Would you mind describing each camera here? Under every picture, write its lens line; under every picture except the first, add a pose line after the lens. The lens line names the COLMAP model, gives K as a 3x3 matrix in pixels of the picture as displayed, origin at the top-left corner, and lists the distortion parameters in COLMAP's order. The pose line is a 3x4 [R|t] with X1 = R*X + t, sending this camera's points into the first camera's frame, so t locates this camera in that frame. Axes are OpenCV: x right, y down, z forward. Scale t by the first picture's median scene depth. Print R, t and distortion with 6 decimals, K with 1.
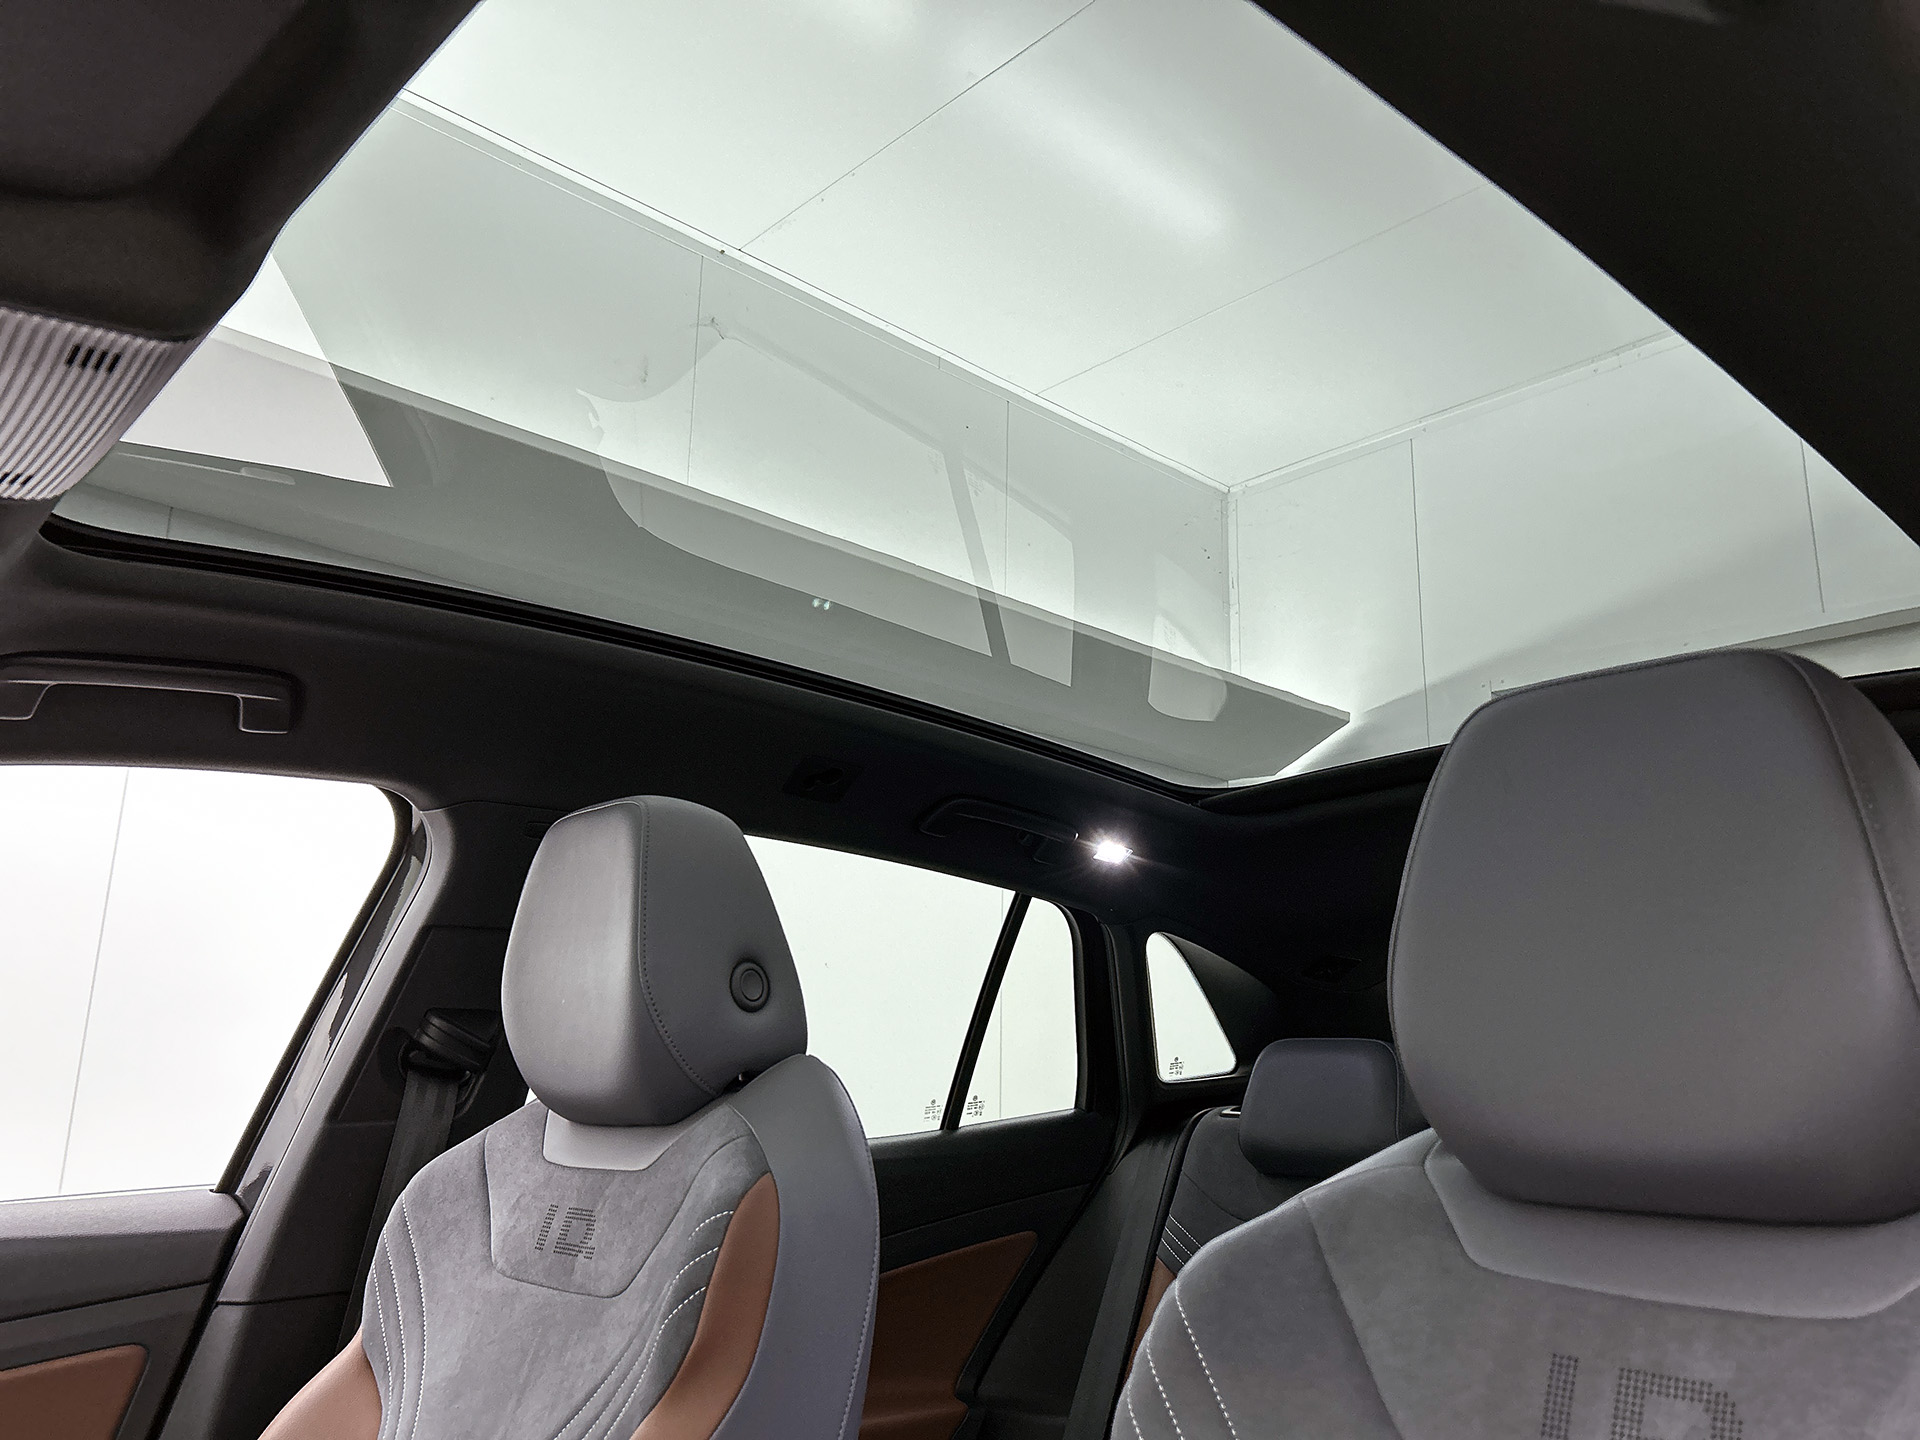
lens RADIAL K [[1447.6, 0, 960.9], [0, 1447.6, 720.1], [0, 0, 1]] dist [0.040711, -0.016231]
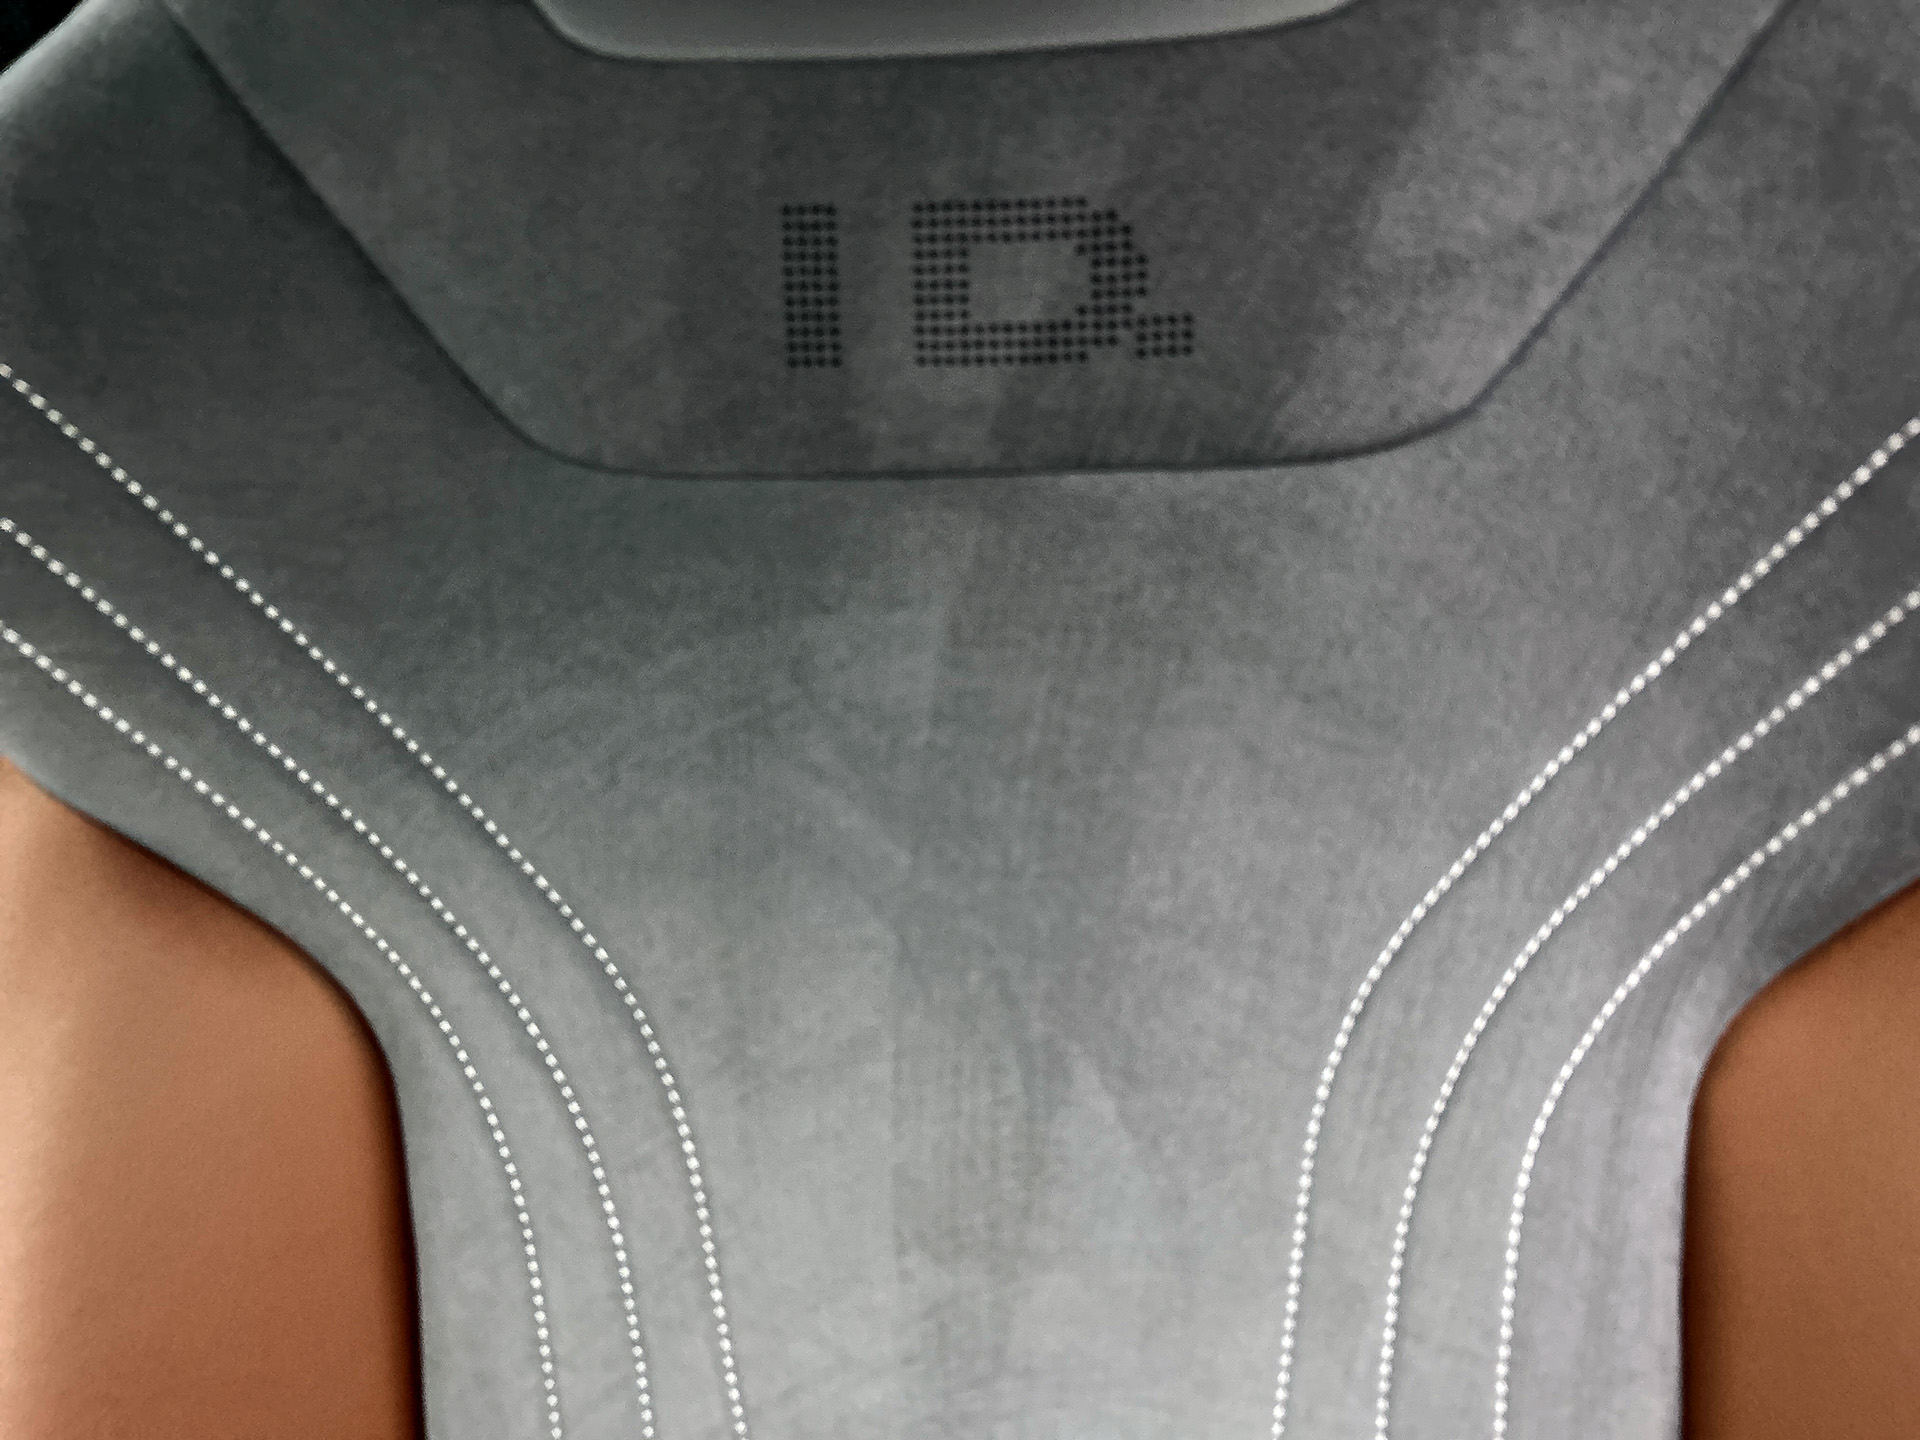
lens RADIAL K [[1447.6, 0, 954.5], [0, 1447.6, 716.5], [0, 0, 1]] dist [0.040711, -0.016231]
pose [[0.722118, -0.484322, 0.493942, 0.050050], [-0.074224, 0.655658, 0.751401, 0.073411], [-0.687777, -0.579262, 0.437514, 0.282406]]
